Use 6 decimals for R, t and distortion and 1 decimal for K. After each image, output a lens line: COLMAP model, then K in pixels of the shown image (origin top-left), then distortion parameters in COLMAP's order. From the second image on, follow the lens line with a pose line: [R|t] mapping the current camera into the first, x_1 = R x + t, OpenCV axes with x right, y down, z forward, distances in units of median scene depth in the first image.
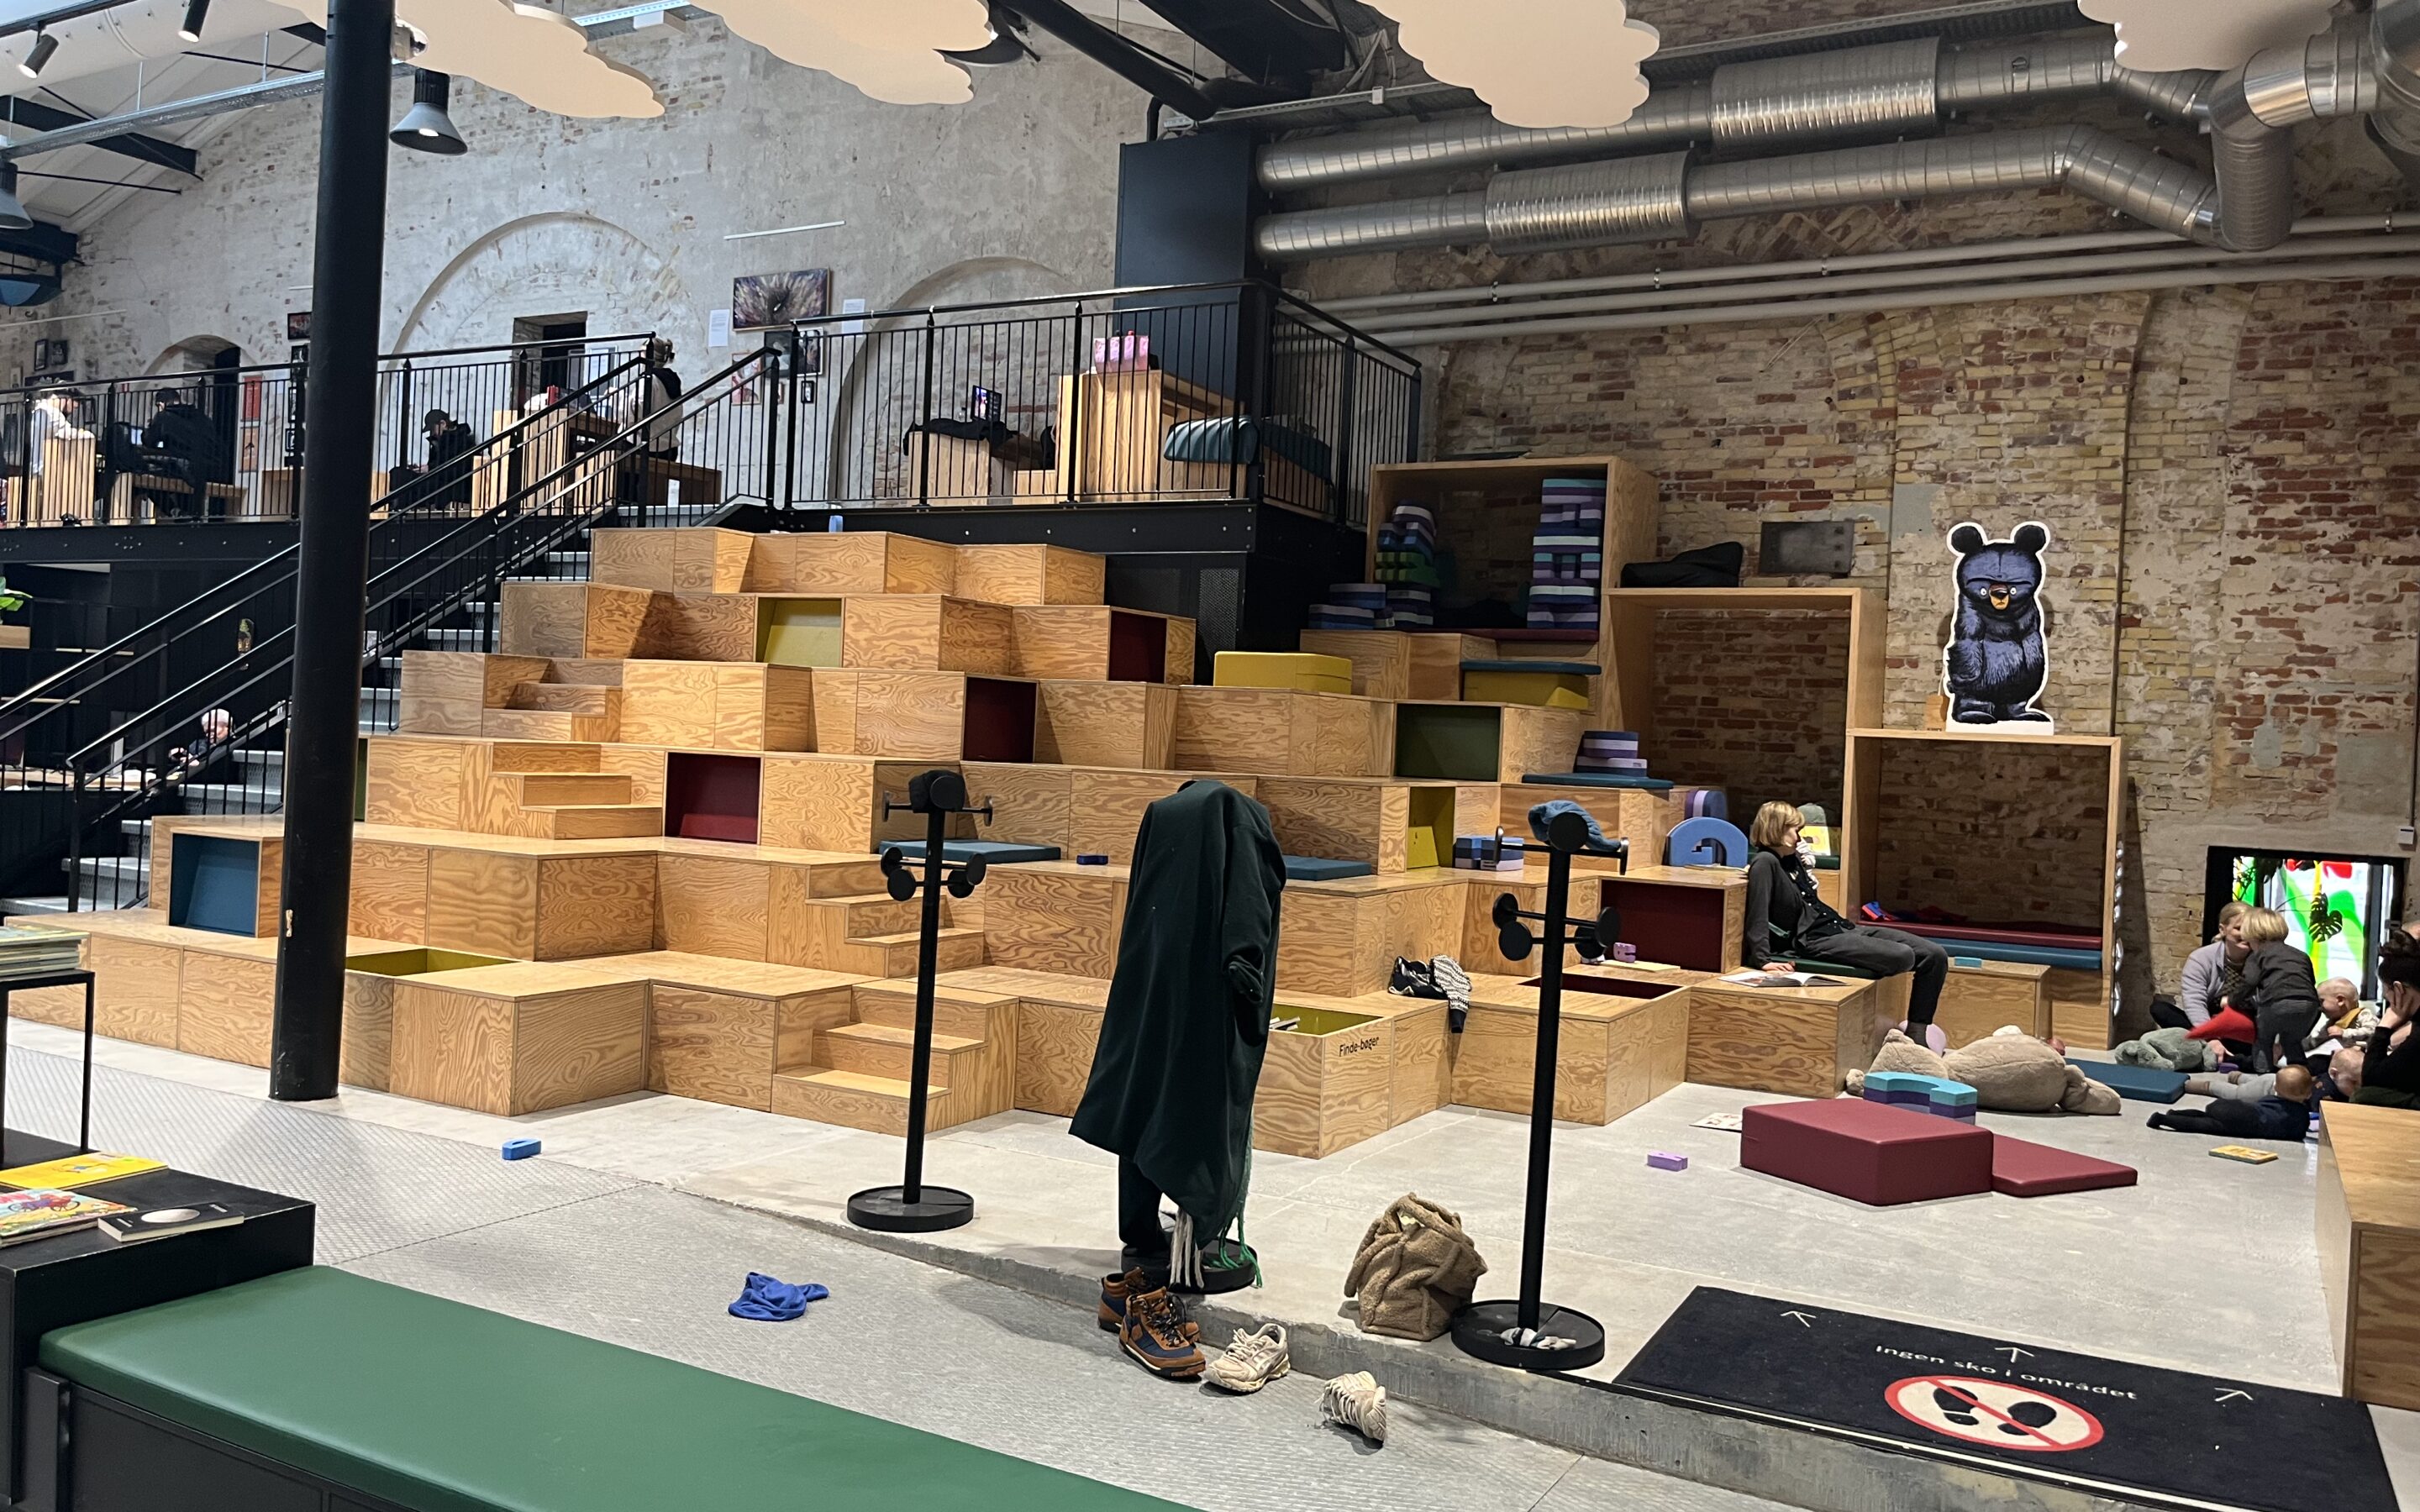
lens RADIAL K [[1867.7, 0, 1209.6], [0, 1867.7, 747.8], [0, 0, 1]] dist [0.042566, -0.021797]
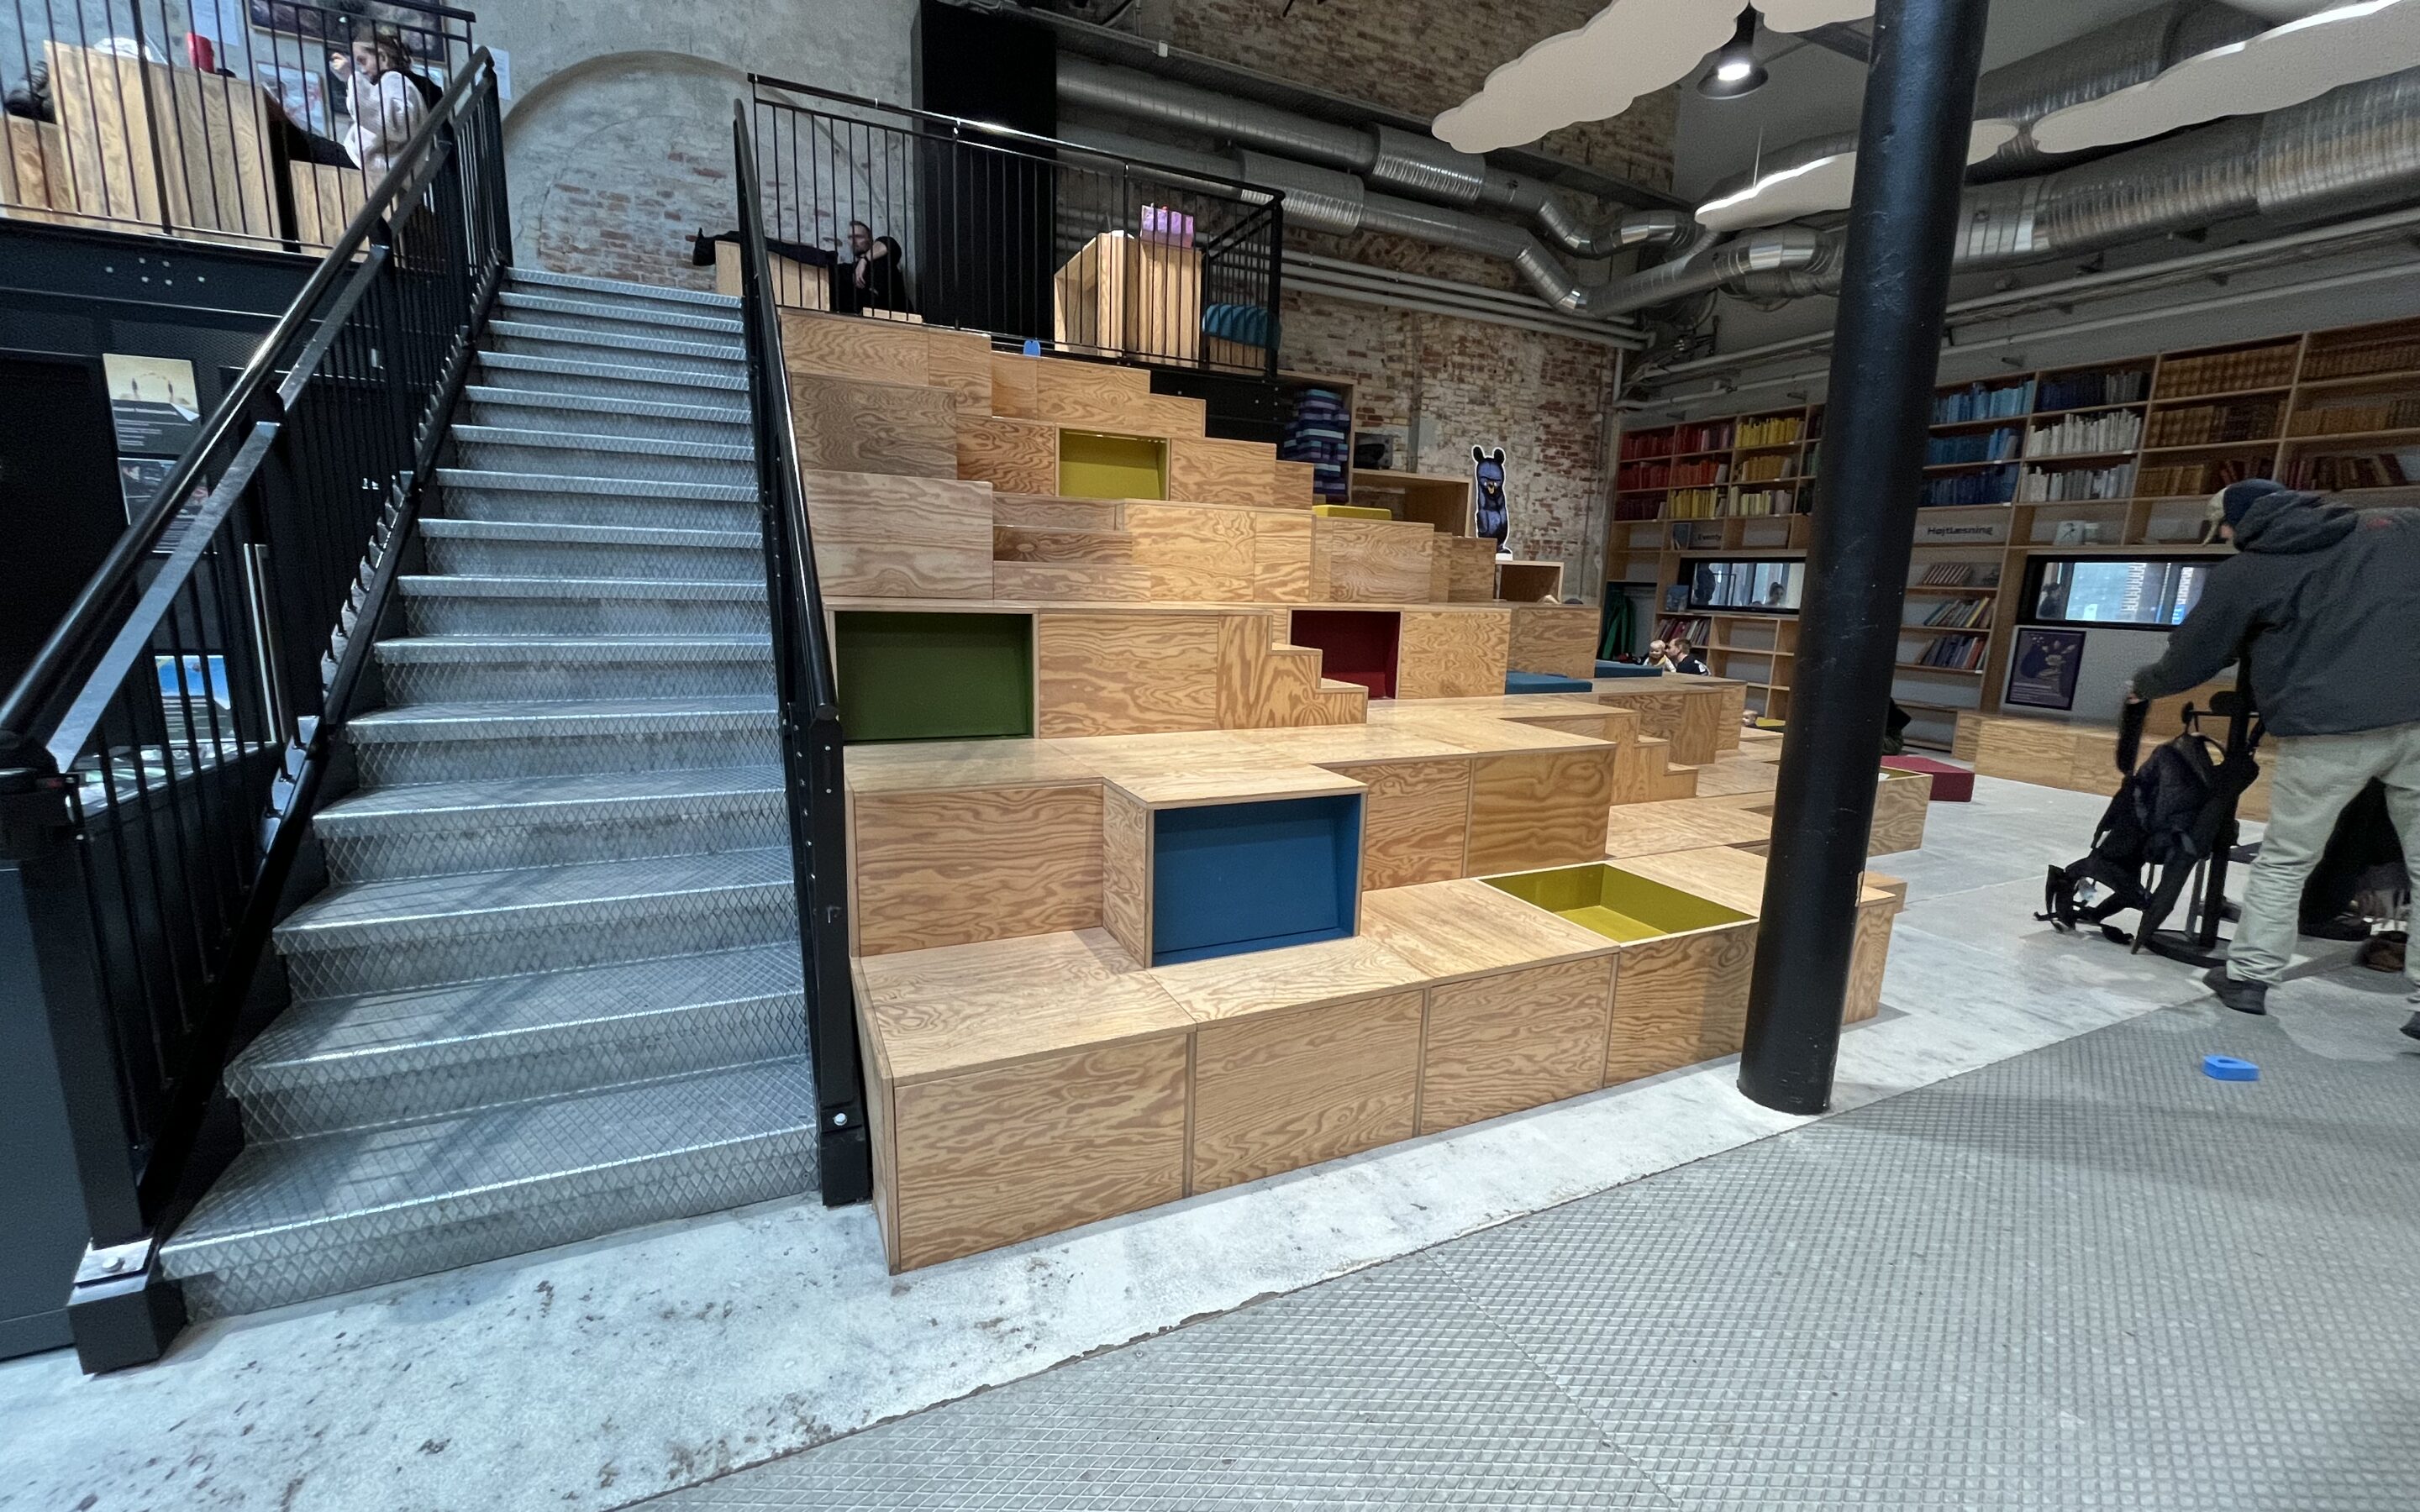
lens RADIAL K [[979.8, 0, 1208.7], [0, 979.8, 763.0], [0, 0, 1]] dist [-0.003192, -0.000029]
pose [[0.588027, -0.178156, 0.788977, -0.582818], [0.004280, 0.976113, 0.217222, -0.023859], [-0.808830, -0.124355, 0.574743, 0.624837]]
